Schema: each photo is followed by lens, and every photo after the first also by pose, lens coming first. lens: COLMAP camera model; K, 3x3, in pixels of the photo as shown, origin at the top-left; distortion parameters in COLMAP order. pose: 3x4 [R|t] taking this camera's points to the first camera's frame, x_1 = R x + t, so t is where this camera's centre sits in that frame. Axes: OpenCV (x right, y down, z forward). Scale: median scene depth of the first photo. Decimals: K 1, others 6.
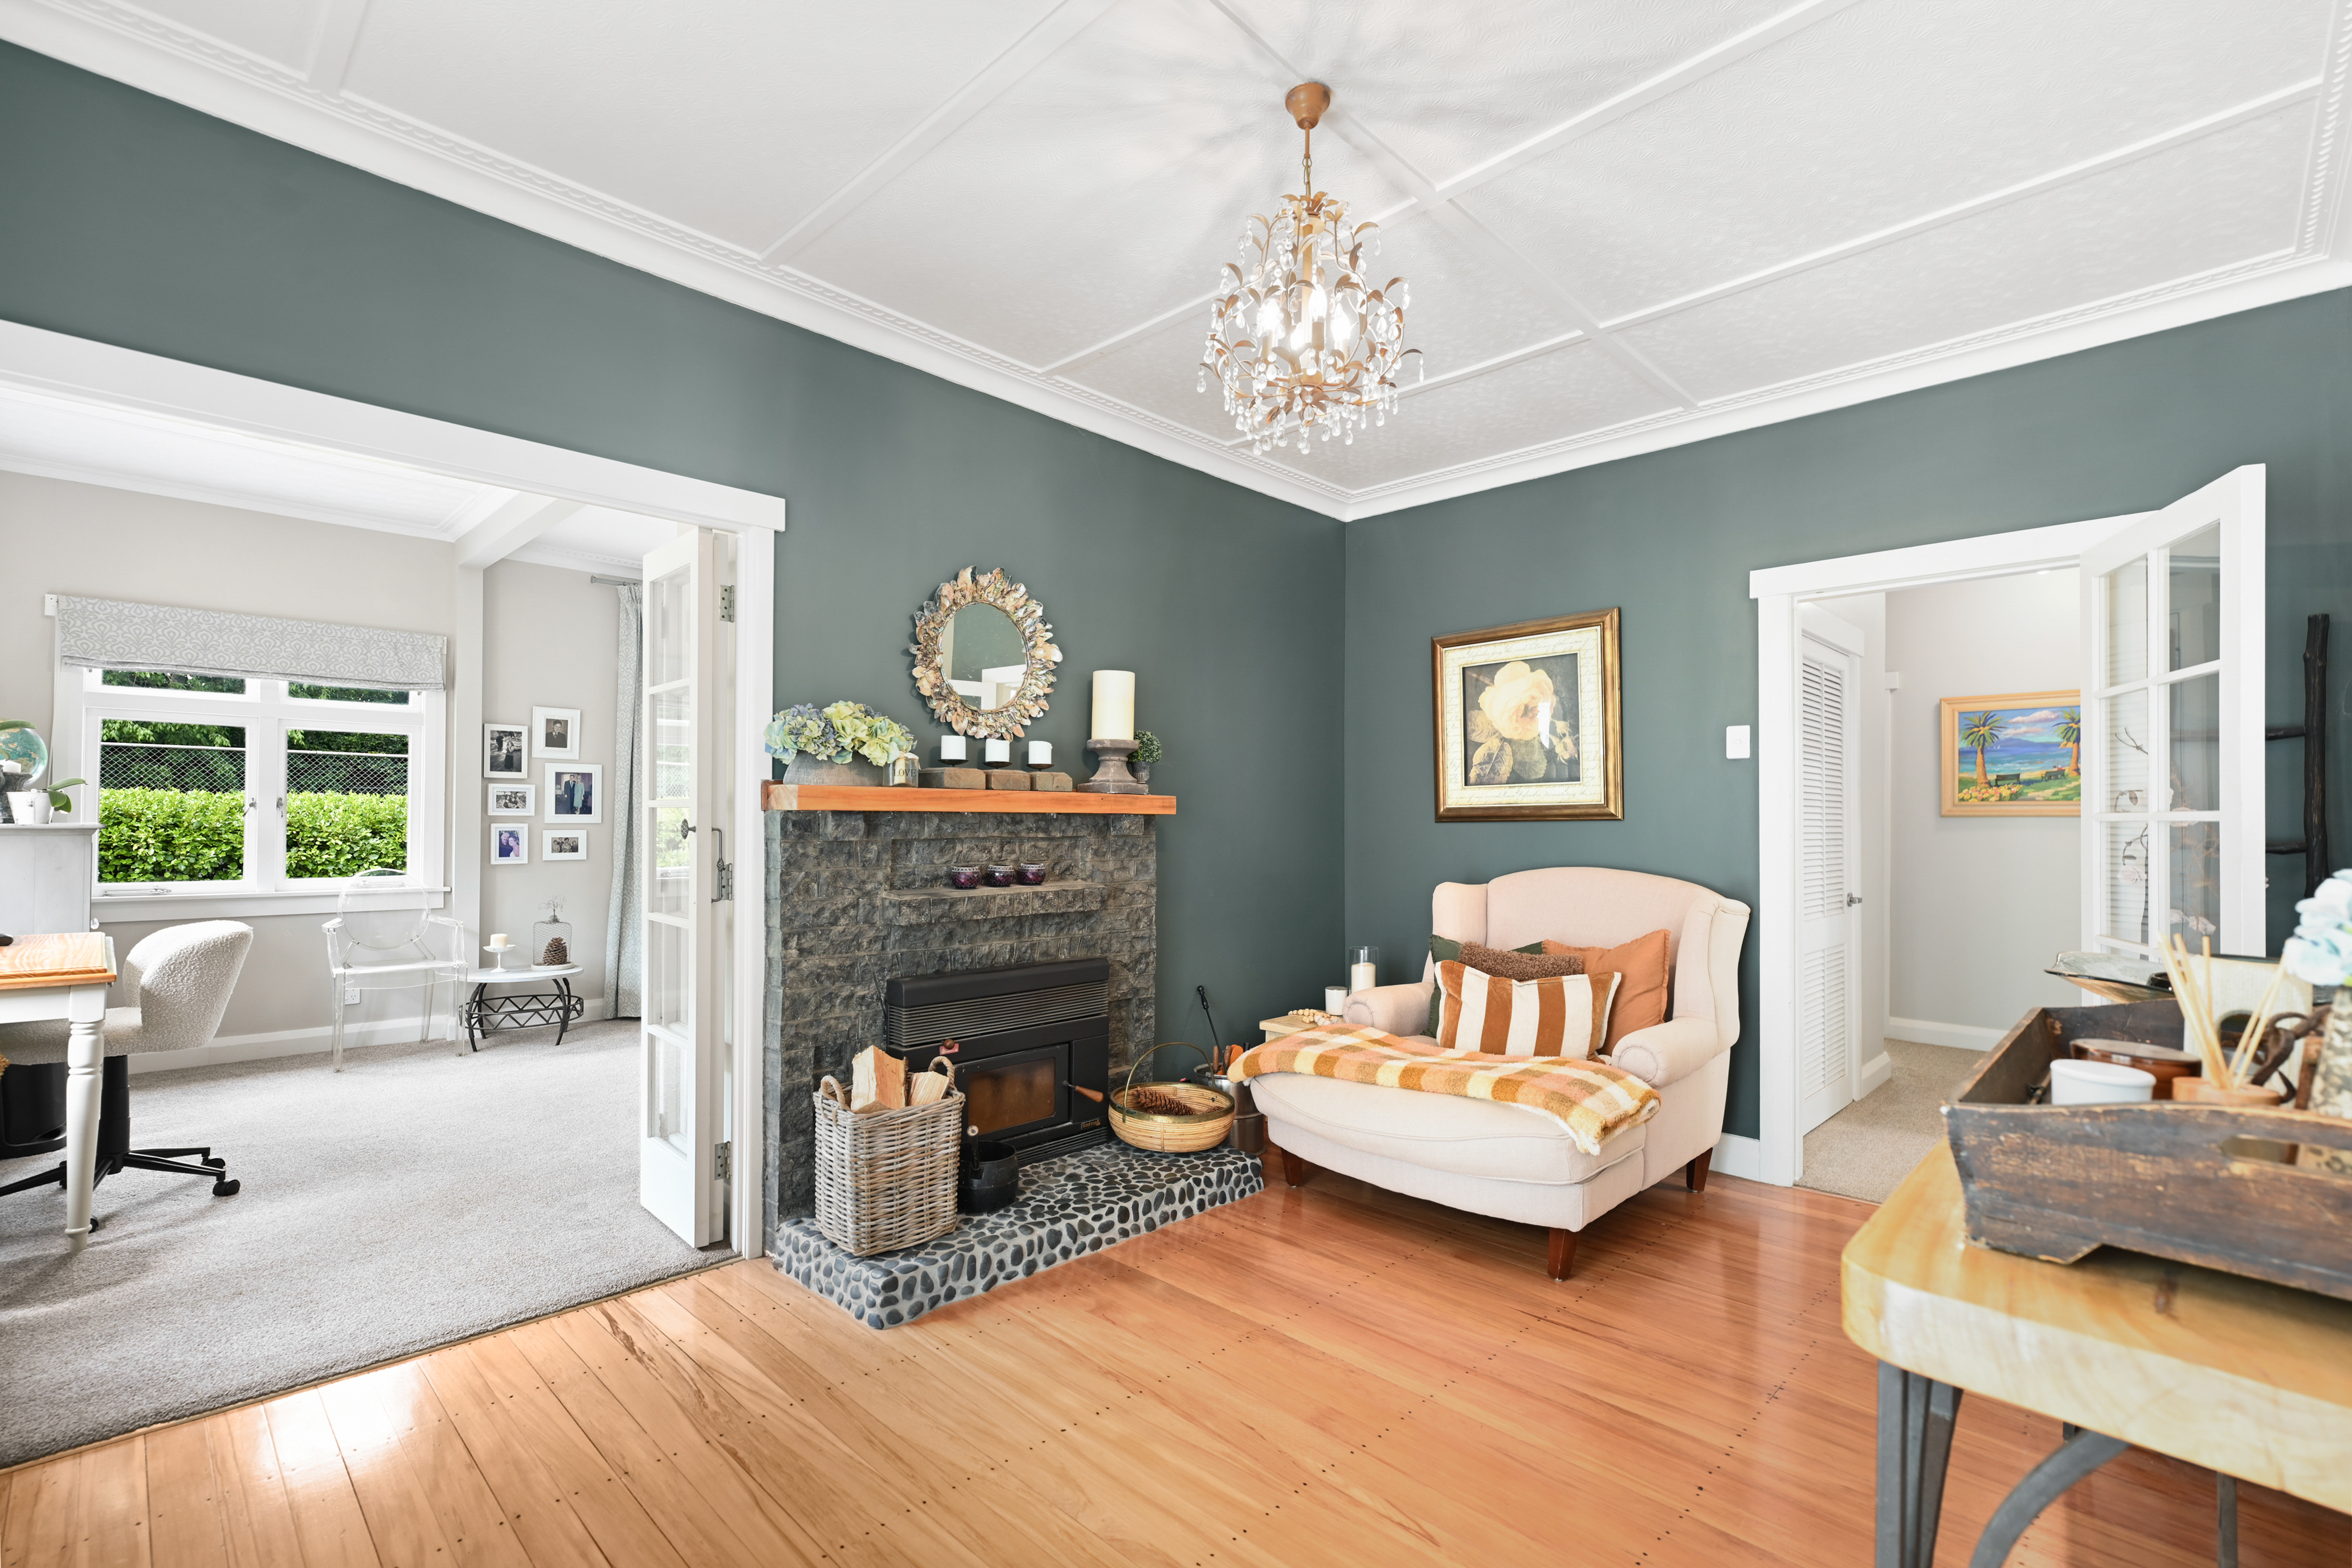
lens RADIAL K [[1058.6, 0, 1173.3], [0, 1058.6, 798.7], [0, 0, 1]] dist [0.003816, 0.000103]
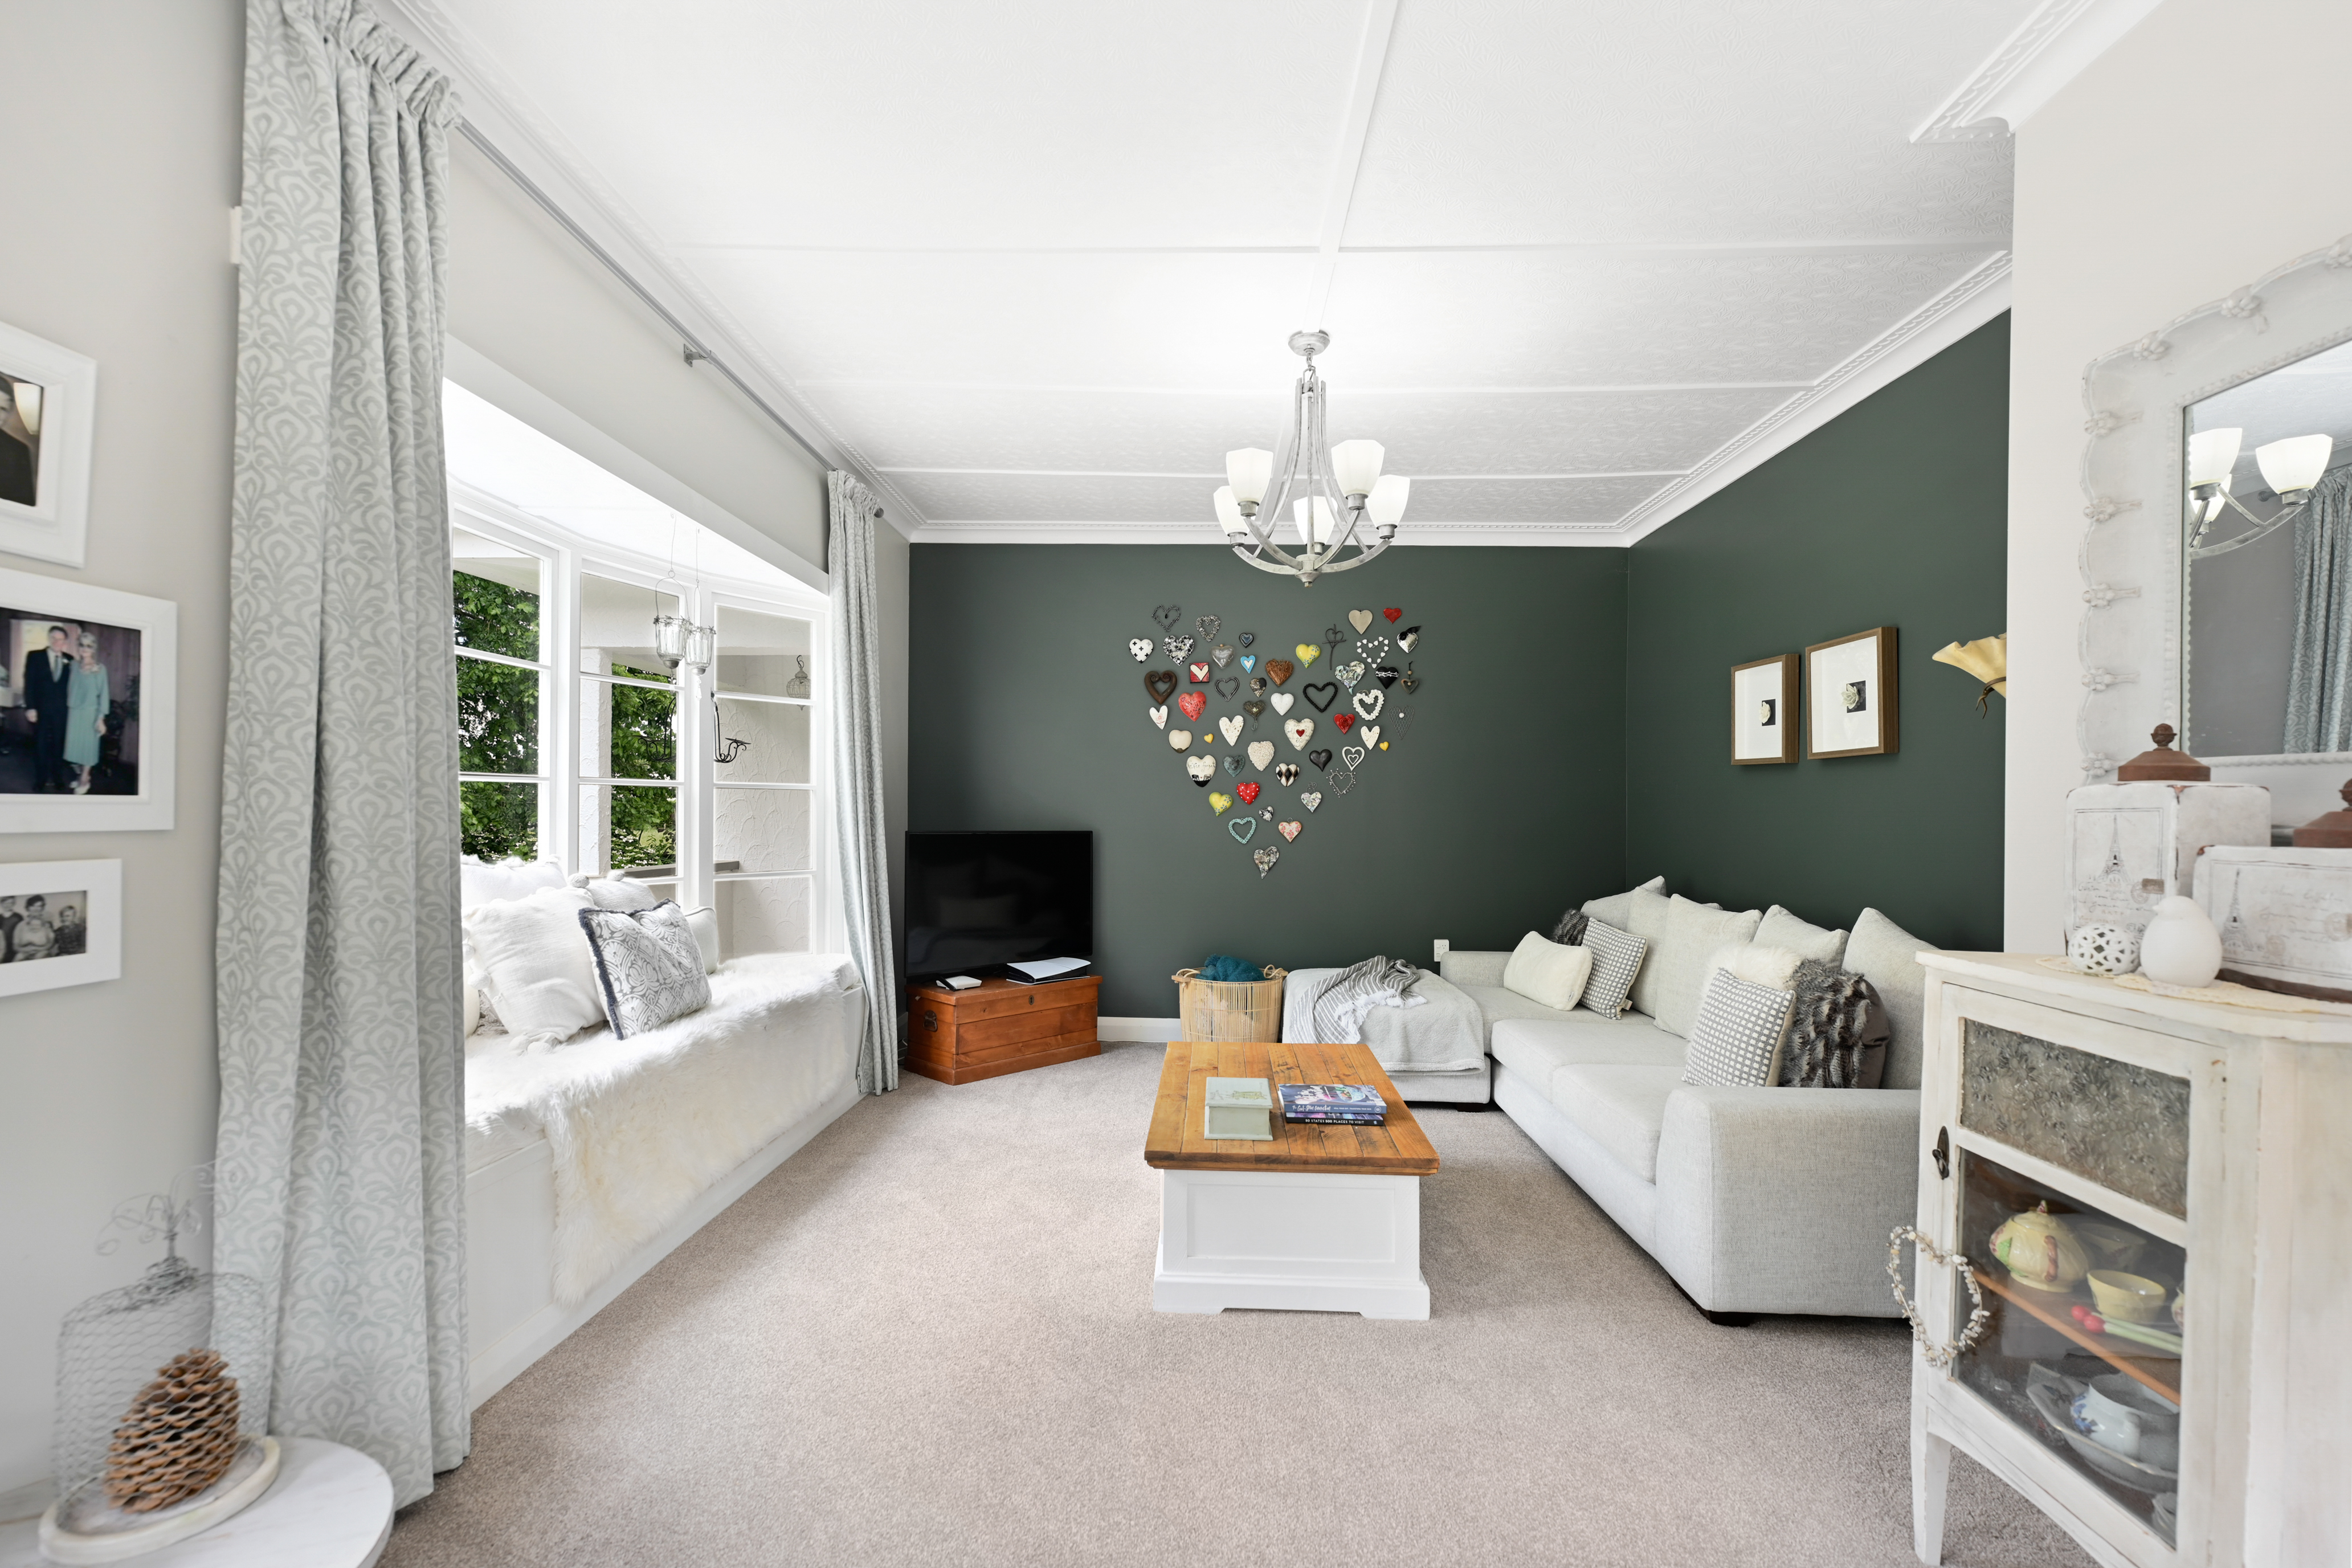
lens RADIAL K [[990.4, 0, 1179.8], [0, 990.4, 805.8], [0, 0, 1]] dist [0.003200, 0.000106]
pose [[0.724979, -0.006230, 0.688743, -0.630670], [-0.007413, 0.999831, 0.016847, 0.013712], [-0.688731, -0.017320, 0.724810, 0.780330]]
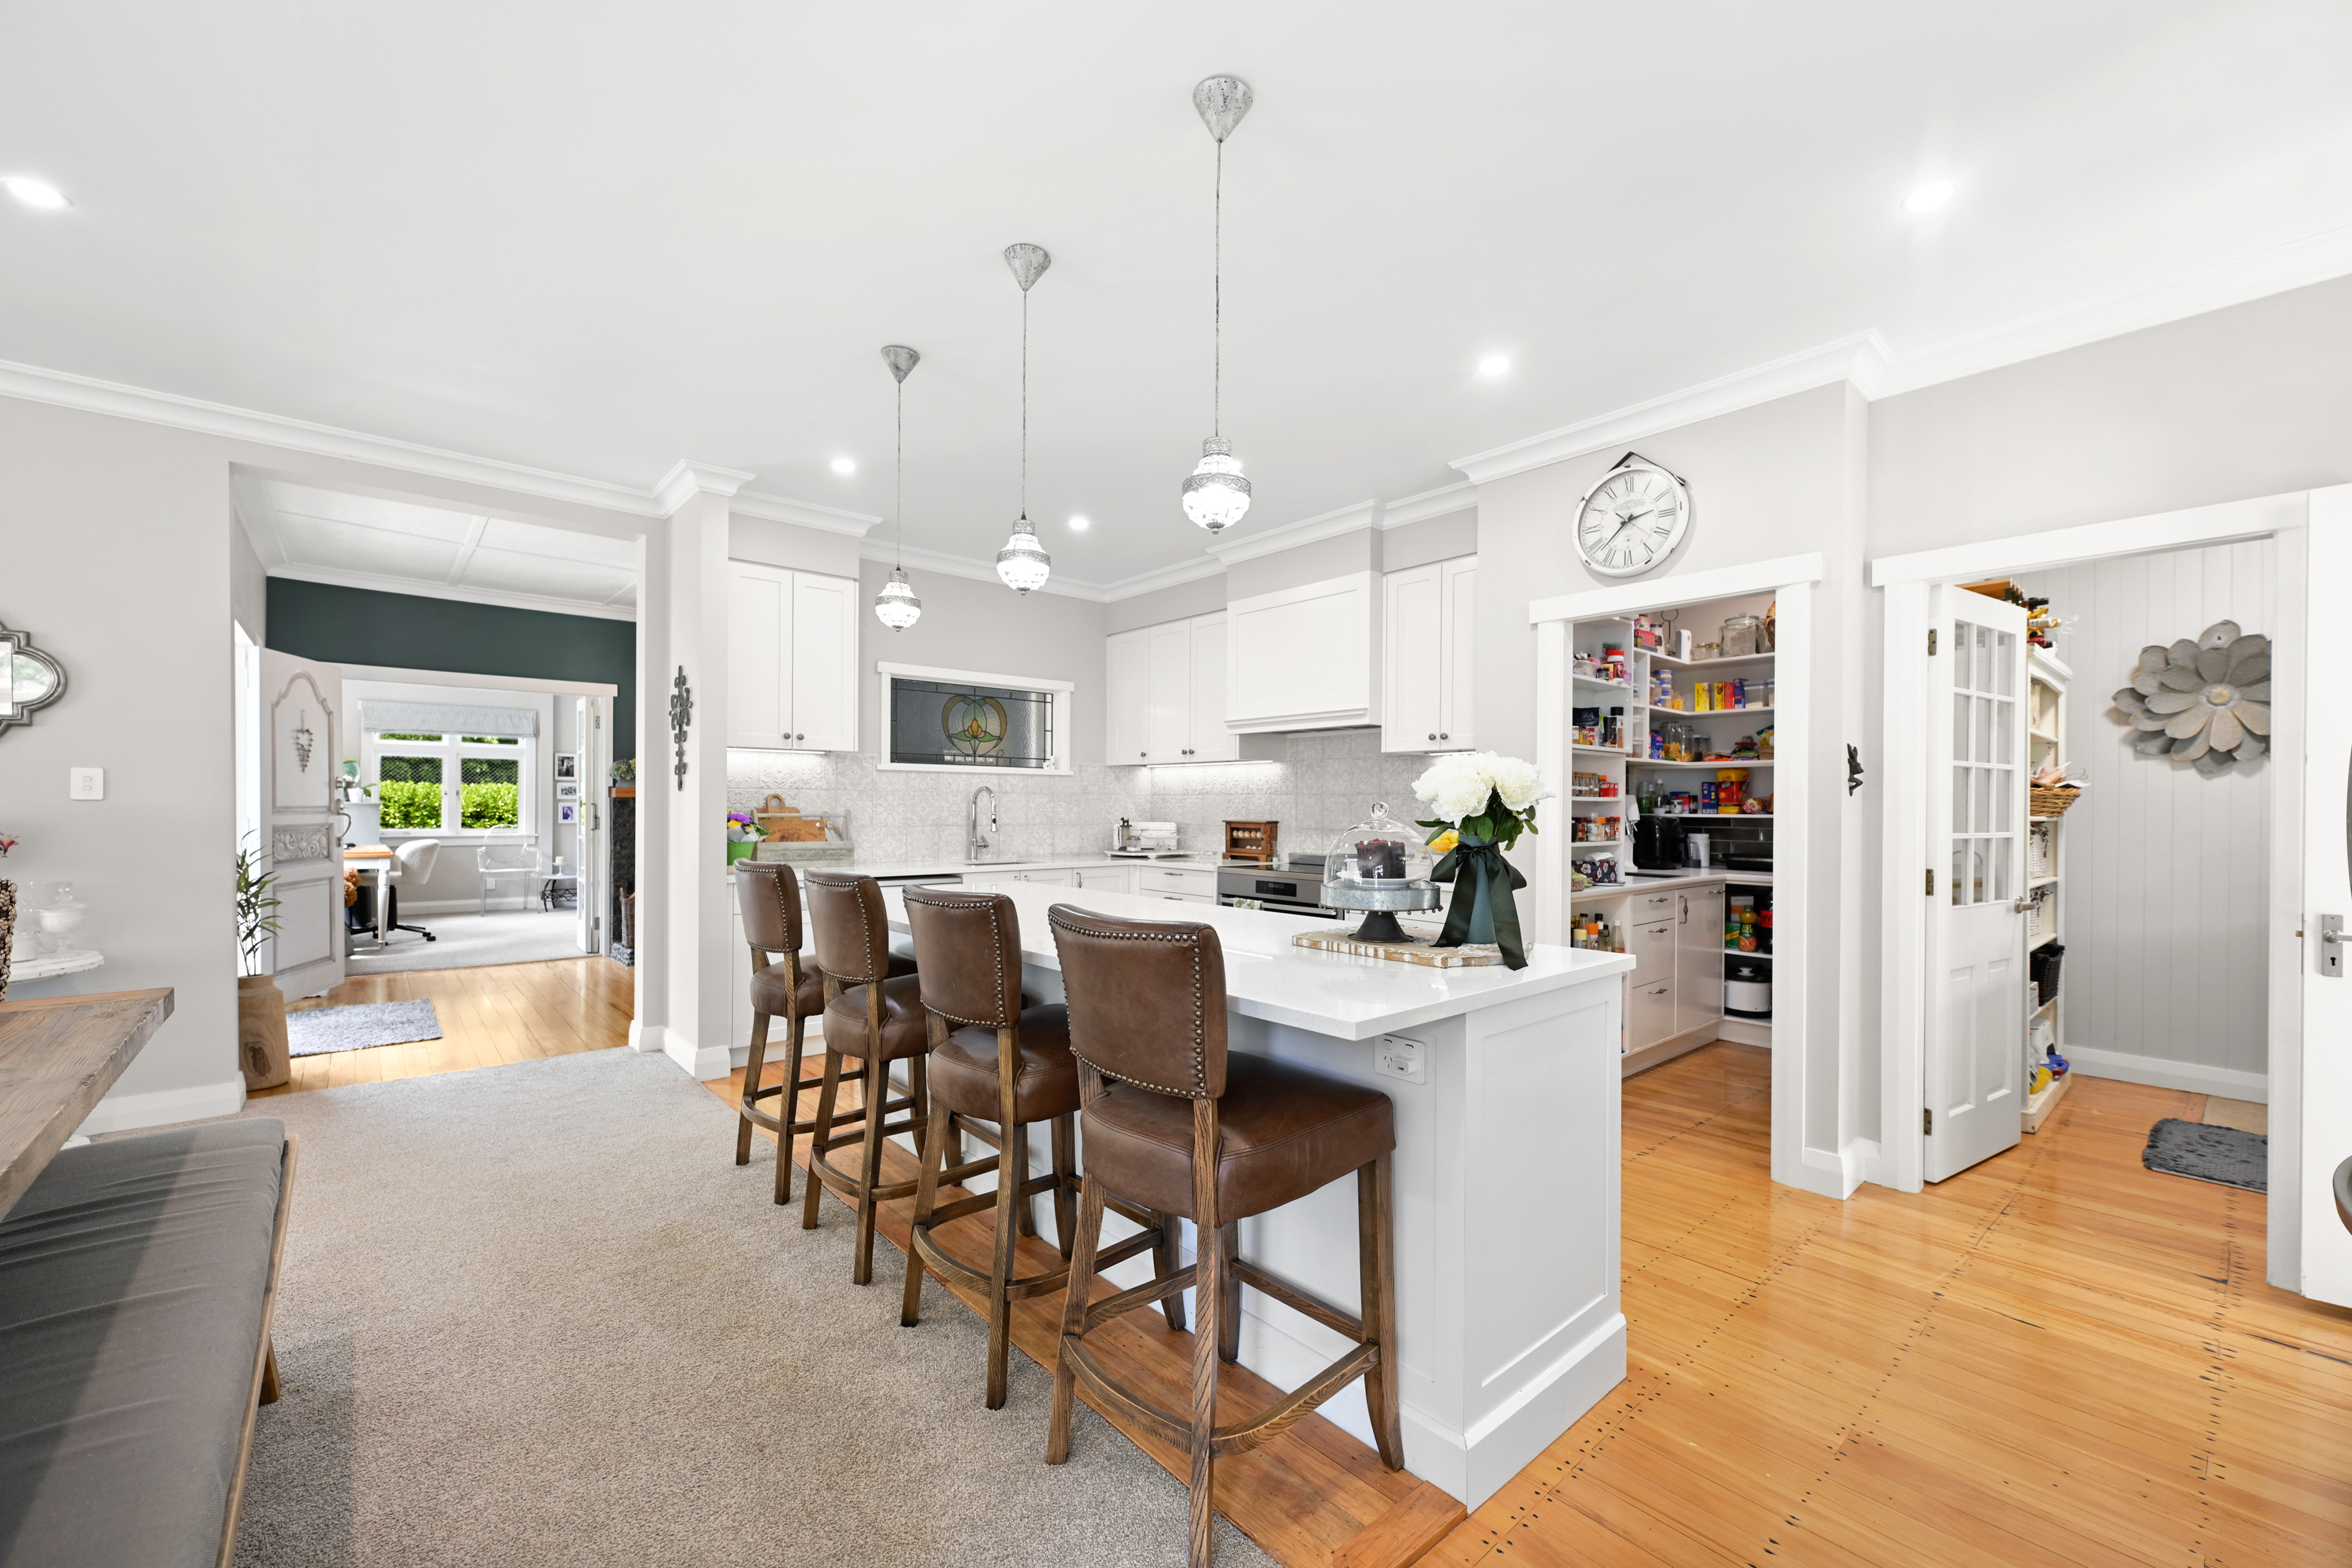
lens RADIAL K [[951.8, 0, 1183.7], [0, 951.8, 796.4], [0, 0, 1]] dist [0.001083, 0.000687]
pose [[0.997369, 0.002487, -0.072456, 0.730633], [-0.001668, 0.999934, 0.011370, -0.012083], [0.072479, -0.011220, 0.997307, -0.779964]]
